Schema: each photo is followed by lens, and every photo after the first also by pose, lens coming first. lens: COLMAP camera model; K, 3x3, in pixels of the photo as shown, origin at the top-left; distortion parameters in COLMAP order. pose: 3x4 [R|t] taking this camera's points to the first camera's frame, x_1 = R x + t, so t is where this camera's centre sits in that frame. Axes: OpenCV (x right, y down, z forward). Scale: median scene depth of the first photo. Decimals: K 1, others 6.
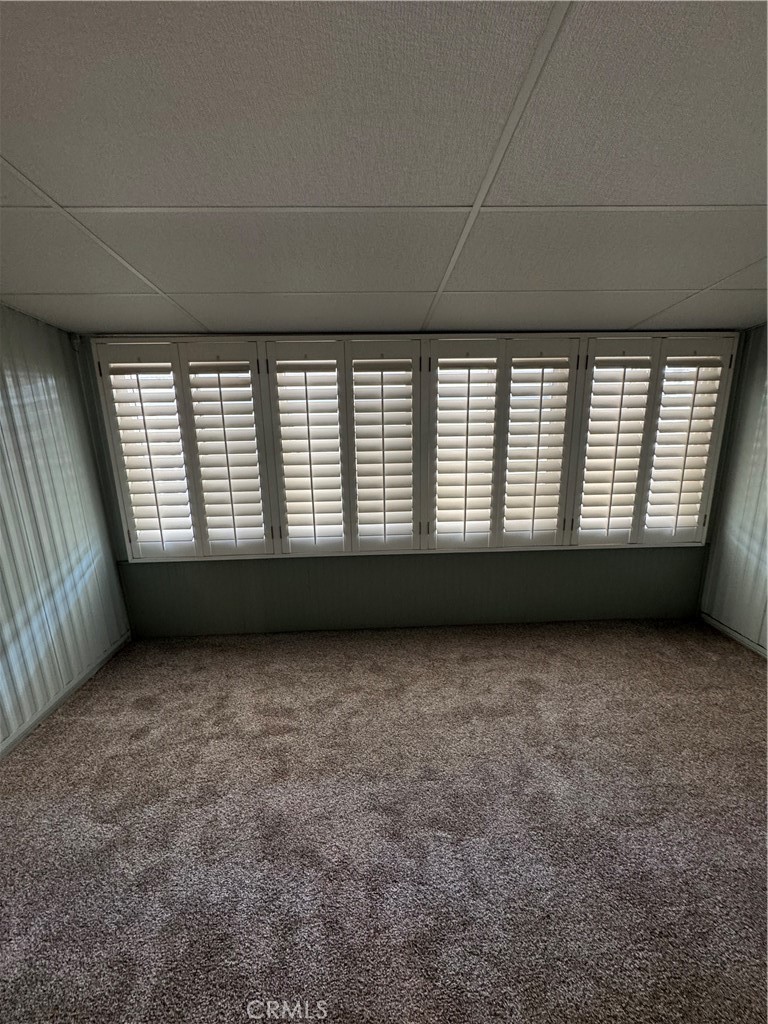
lens RADIAL K [[408.1, 0, 385.1], [0, 408.1, 502.2], [0, 0, 1]] dist [-0.019140, 0.010876]
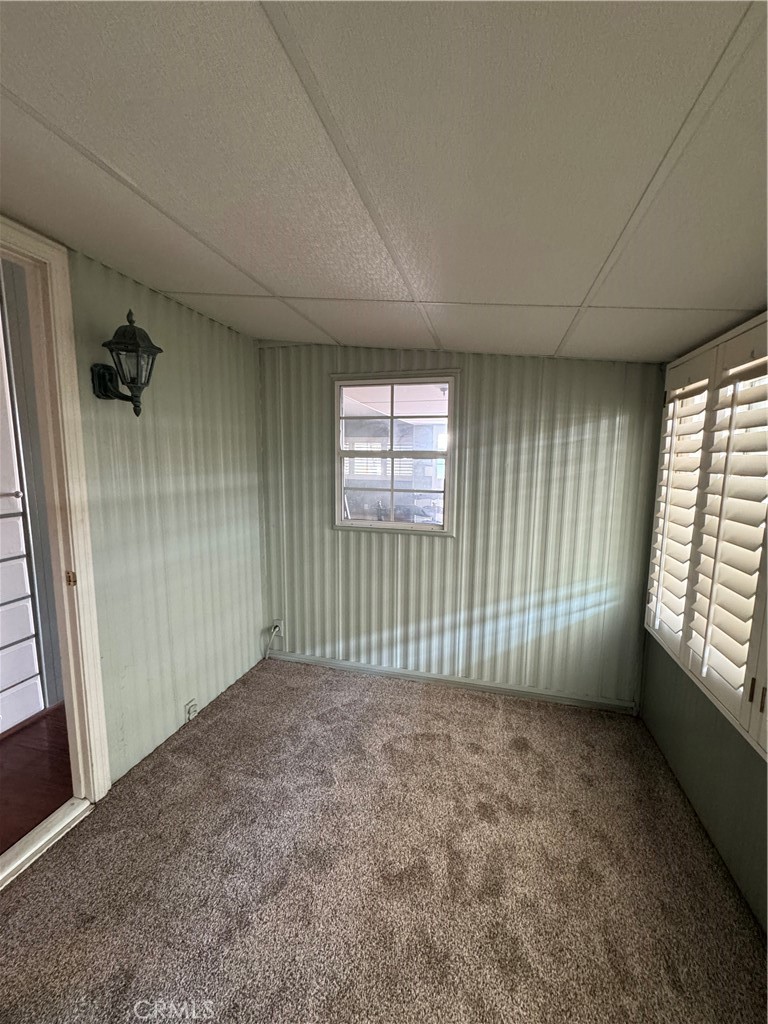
lens RADIAL K [[408.9, 0, 384.0], [0, 408.9, 512.0], [0, 0, 1]] dist [-0.001501, 0.000413]
pose [[-0.273435, 0.139185, -0.951767, 0.349237], [-0.230896, 0.951048, 0.205414, -0.158543], [0.933767, 0.275927, -0.227913, 0.792140]]
